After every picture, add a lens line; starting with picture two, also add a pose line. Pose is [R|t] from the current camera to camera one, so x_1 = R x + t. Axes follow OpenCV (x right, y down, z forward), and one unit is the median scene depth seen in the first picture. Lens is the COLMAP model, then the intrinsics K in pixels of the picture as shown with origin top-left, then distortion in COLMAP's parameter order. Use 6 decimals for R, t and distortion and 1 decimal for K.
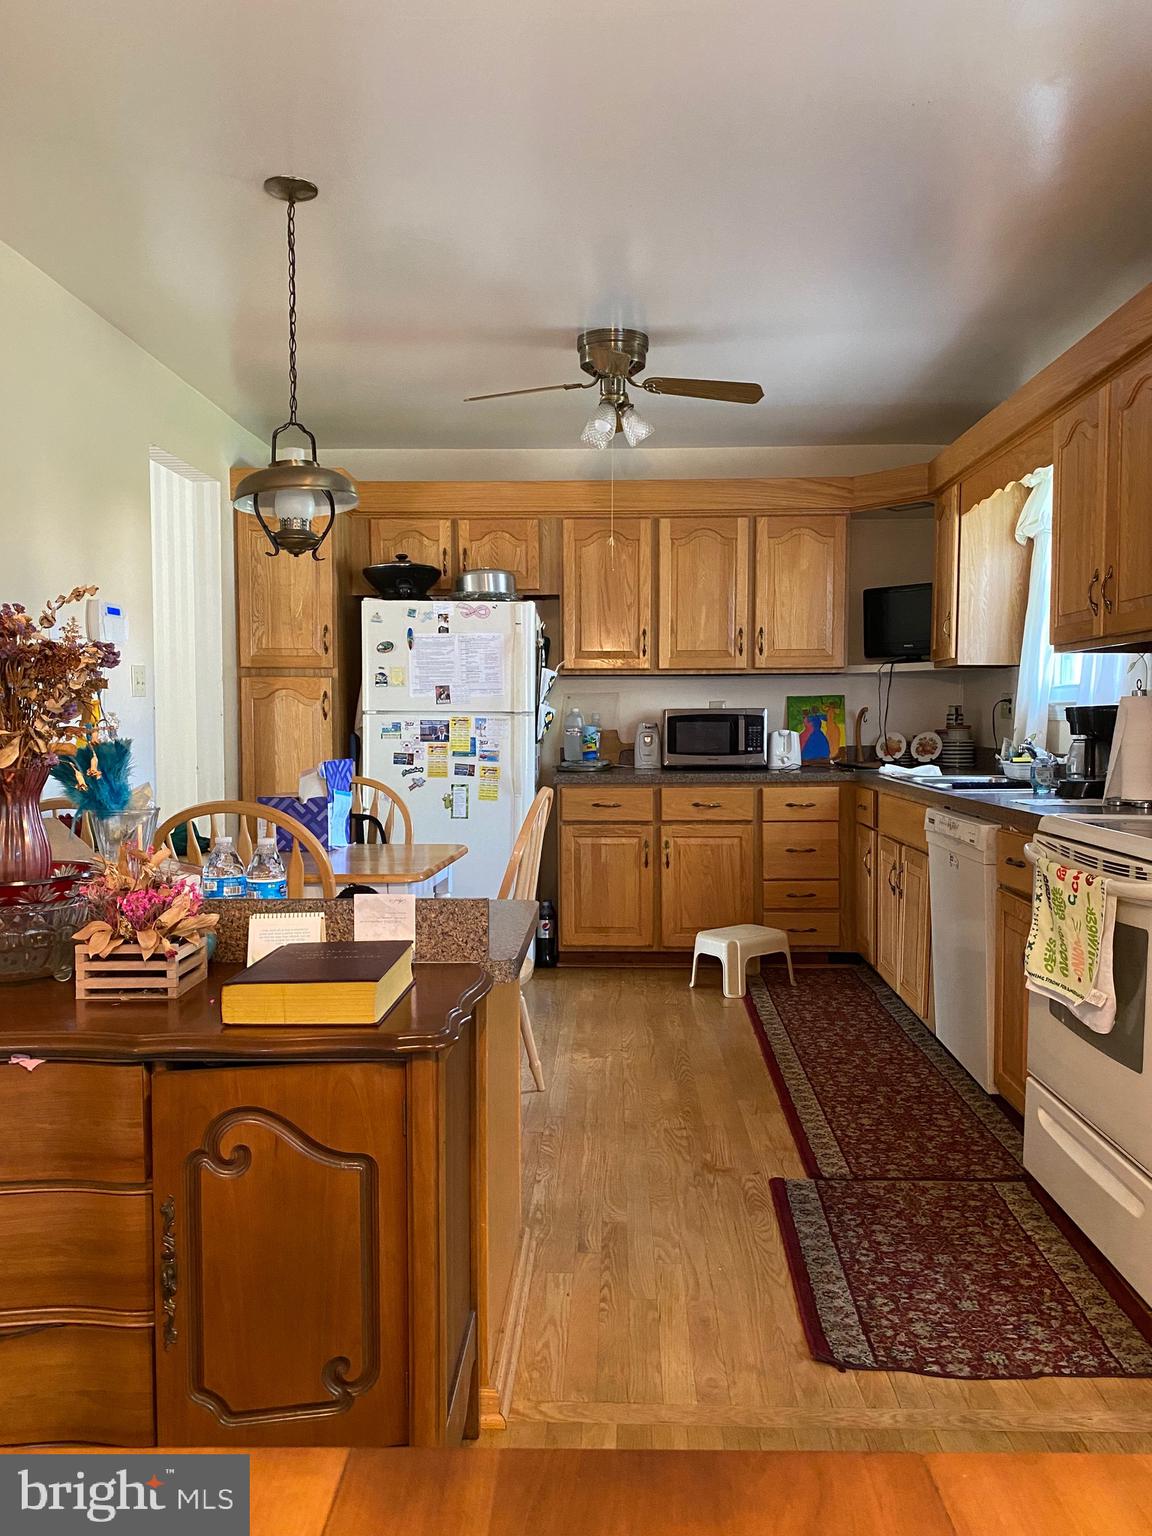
lens RADIAL K [[1155.7, 0, 575.8], [0, 1155.7, 769.1], [0, 0, 1]] dist [0.009057, 0.001980]
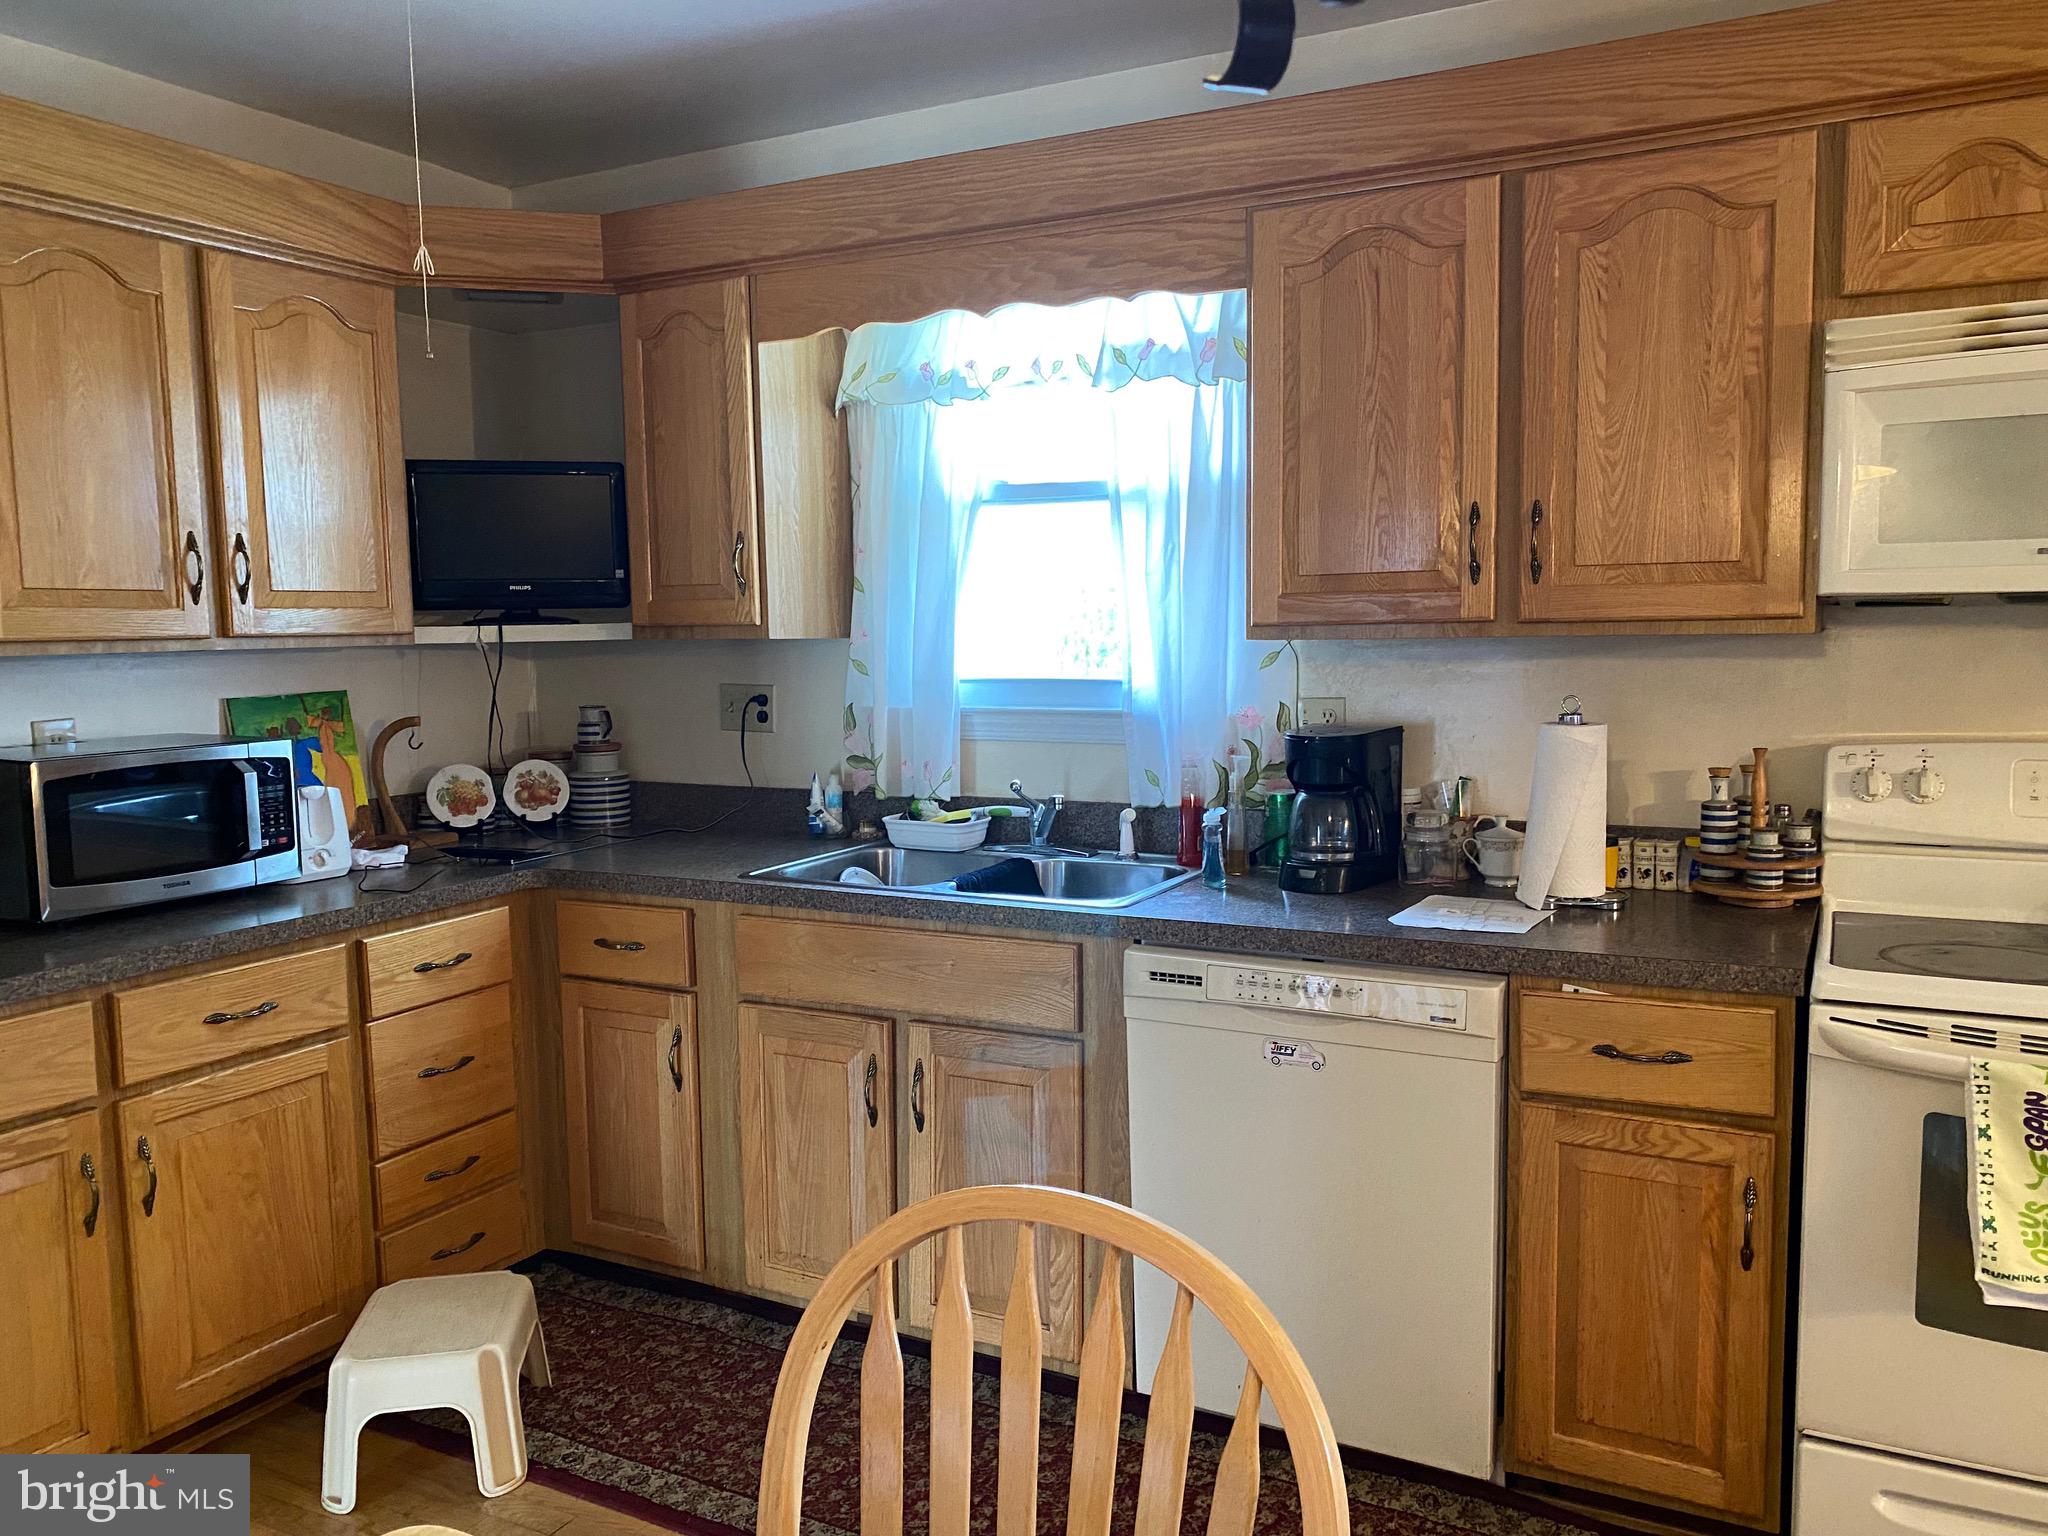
lens RADIAL K [[1541.0, 0, 1026.9], [0, 1541.0, 771.3], [0, 0, 1]] dist [0.009057, 0.001980]
pose [[0.428406, -0.088908, 0.899201, -0.216824], [0.054351, 0.995881, 0.072573, -0.068144], [-0.901950, 0.017781, 0.431474, 0.555556]]
